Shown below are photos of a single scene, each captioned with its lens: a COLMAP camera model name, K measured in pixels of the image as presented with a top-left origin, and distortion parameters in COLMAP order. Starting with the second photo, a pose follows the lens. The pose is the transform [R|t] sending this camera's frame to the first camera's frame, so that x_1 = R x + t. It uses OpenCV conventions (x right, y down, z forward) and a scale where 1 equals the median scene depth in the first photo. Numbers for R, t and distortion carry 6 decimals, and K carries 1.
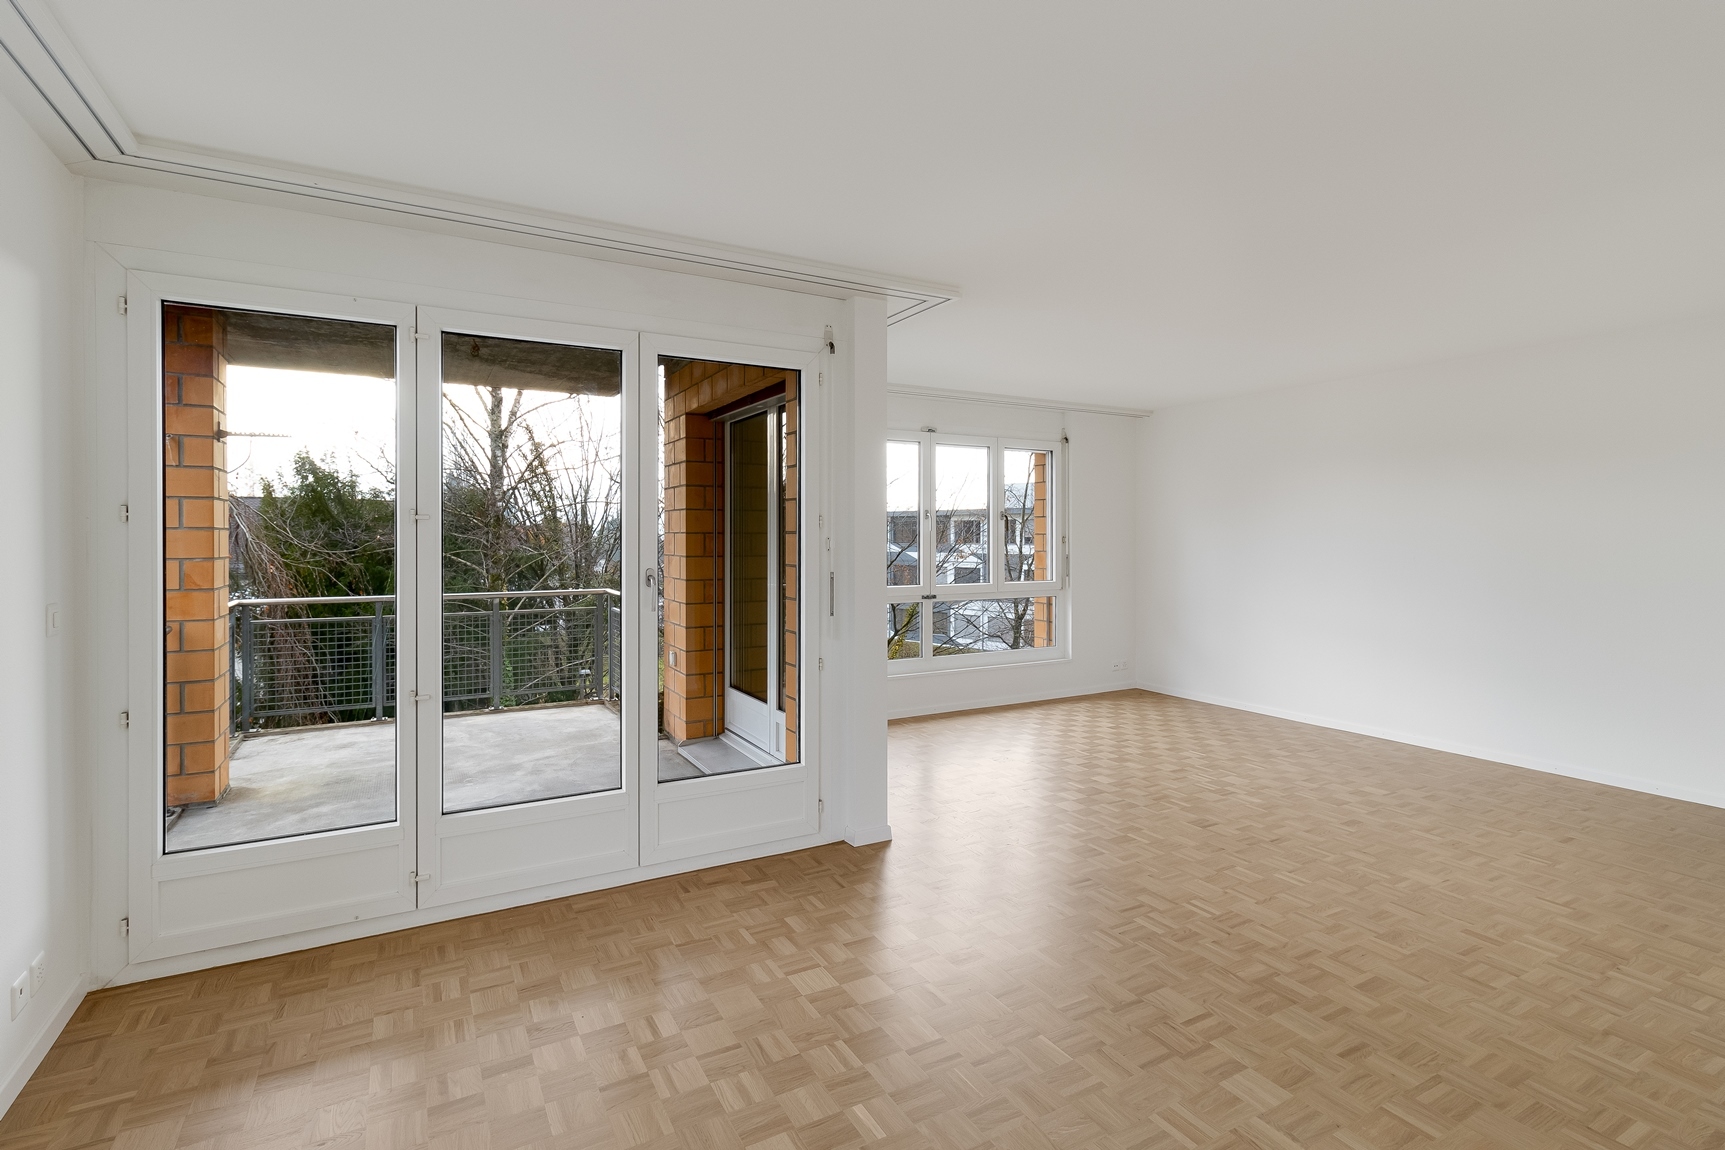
lens RADIAL K [[809.8, 0, 838.1], [0, 809.8, 537.7], [0, 0, 1]] dist [0.006078, 0.000606]
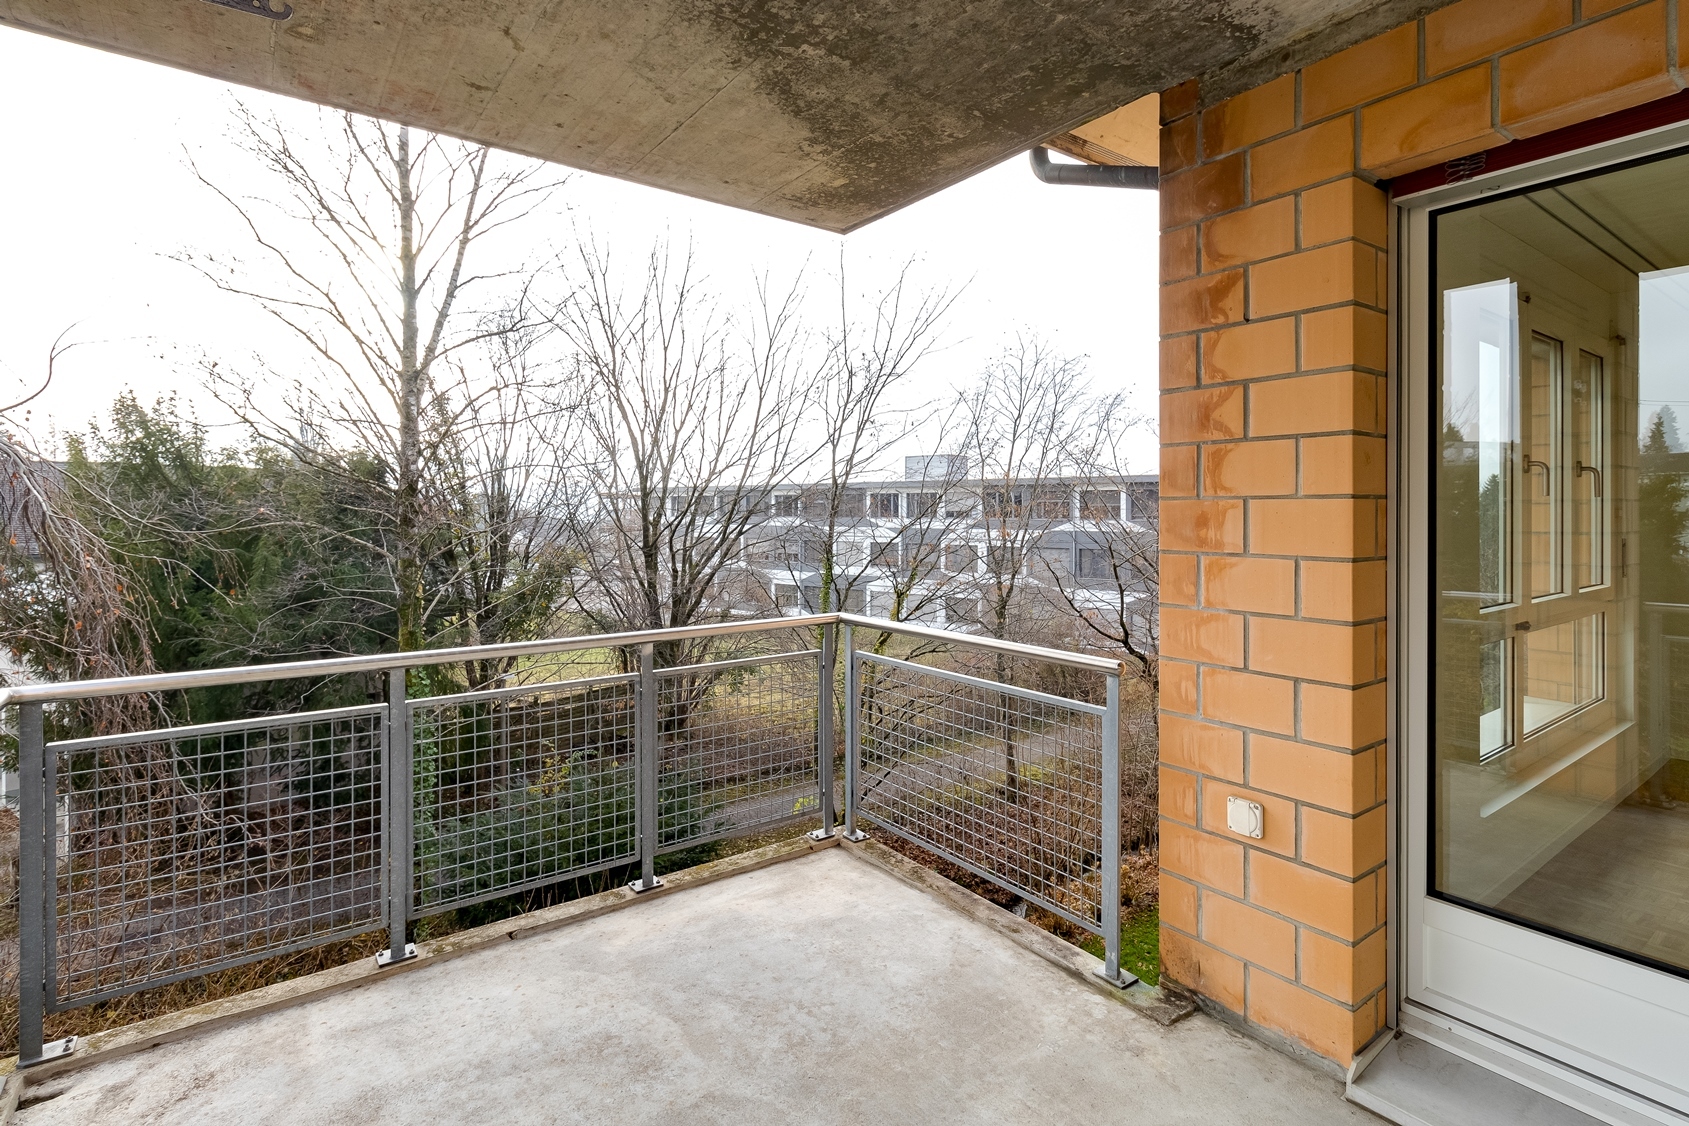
lens RADIAL K [[820.1, 0, 822.6], [0, 820.1, 518.7], [0, 0, 1]] dist [0.006374, -0.001612]
pose [[0.992127, -0.002113, 0.125219, -0.113756], [0.000914, 0.999953, 0.009634, 0.000233], [-0.125233, -0.009444, 0.992082, 0.158499]]
